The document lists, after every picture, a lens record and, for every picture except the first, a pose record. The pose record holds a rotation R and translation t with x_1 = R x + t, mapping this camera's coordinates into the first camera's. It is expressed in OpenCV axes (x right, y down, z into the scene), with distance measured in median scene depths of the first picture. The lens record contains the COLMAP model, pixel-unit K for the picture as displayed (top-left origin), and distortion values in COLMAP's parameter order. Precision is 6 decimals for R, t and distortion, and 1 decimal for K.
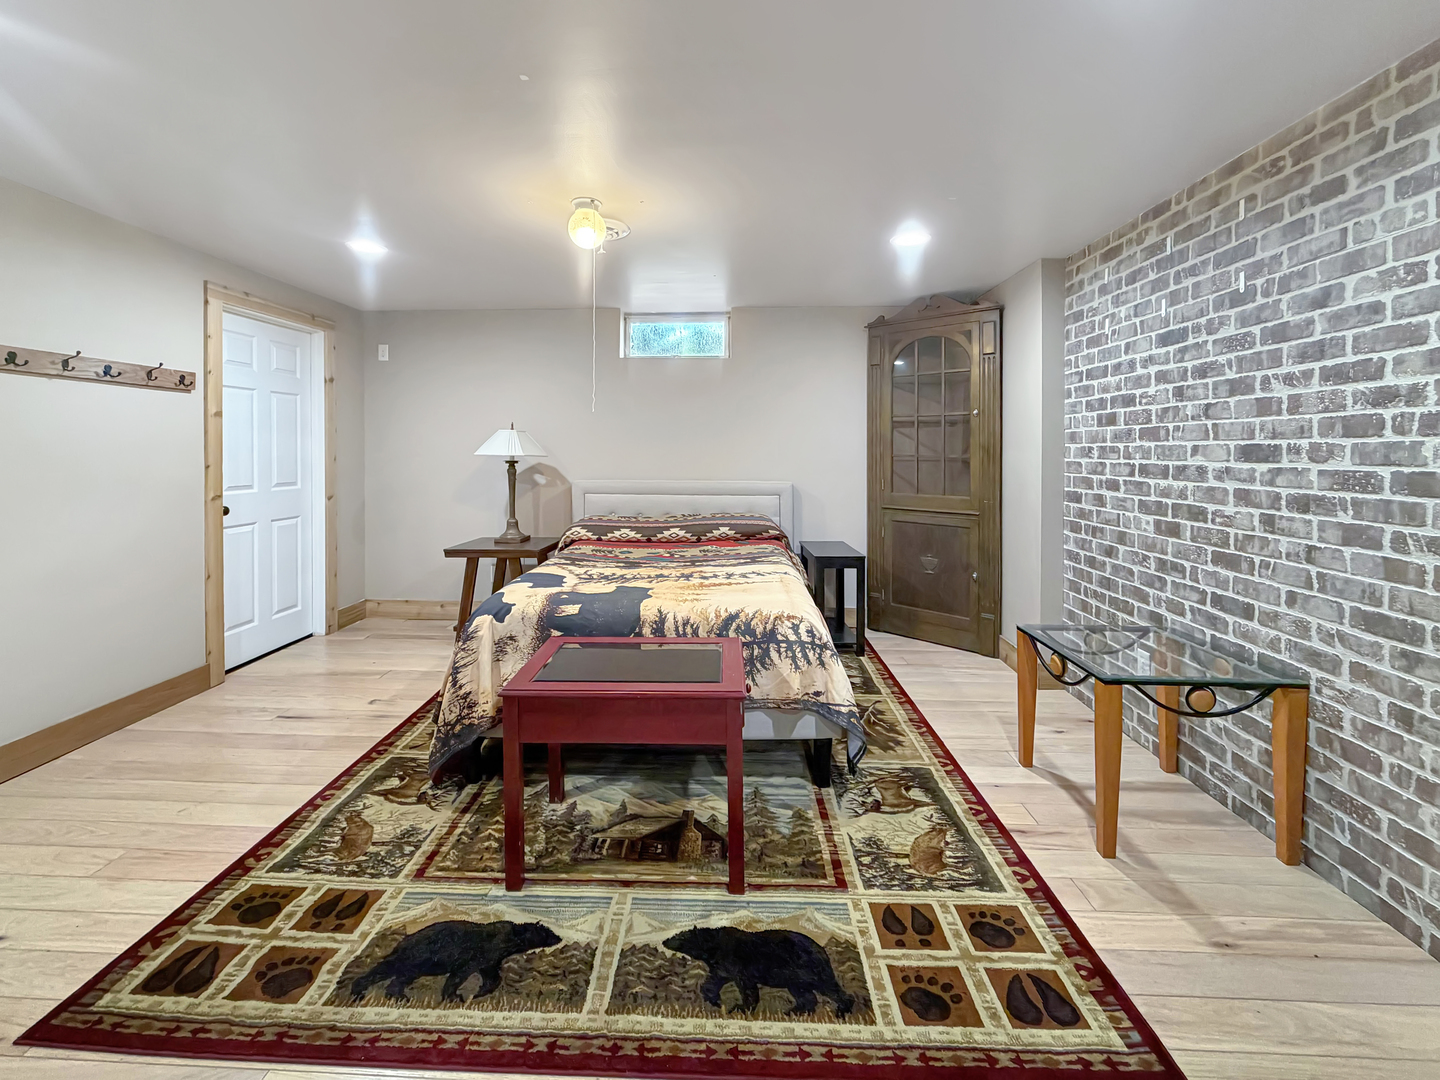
lens RADIAL K [[609.8, 0, 711.8], [0, 609.8, 457.8], [0, 0, 1]] dist [0.000036, 0.000178]
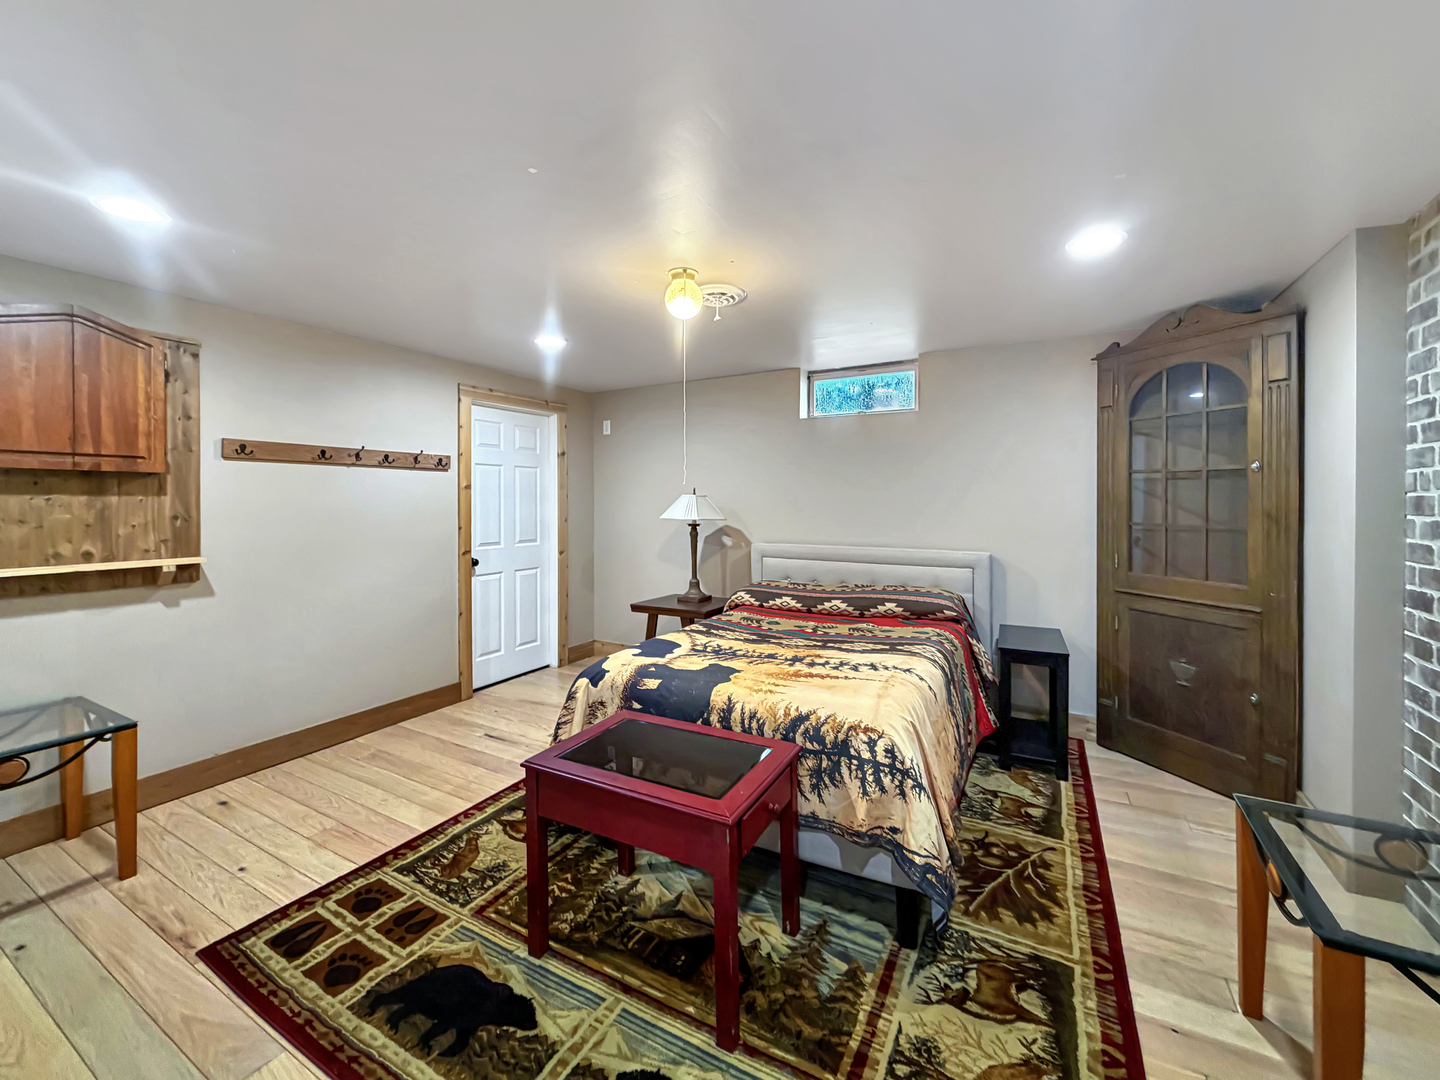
lens RADIAL K [[594.4, 0, 719.2], [0, 594.4, 508.1], [0, 0, 1]] dist [-0.000483, 0.000182]
pose [[0.891757, 0.001824, -0.452511, 0.314975], [-0.001911, 0.999998, 0.000264, -0.040672], [0.452511, 0.000629, 0.891759, 0.184694]]
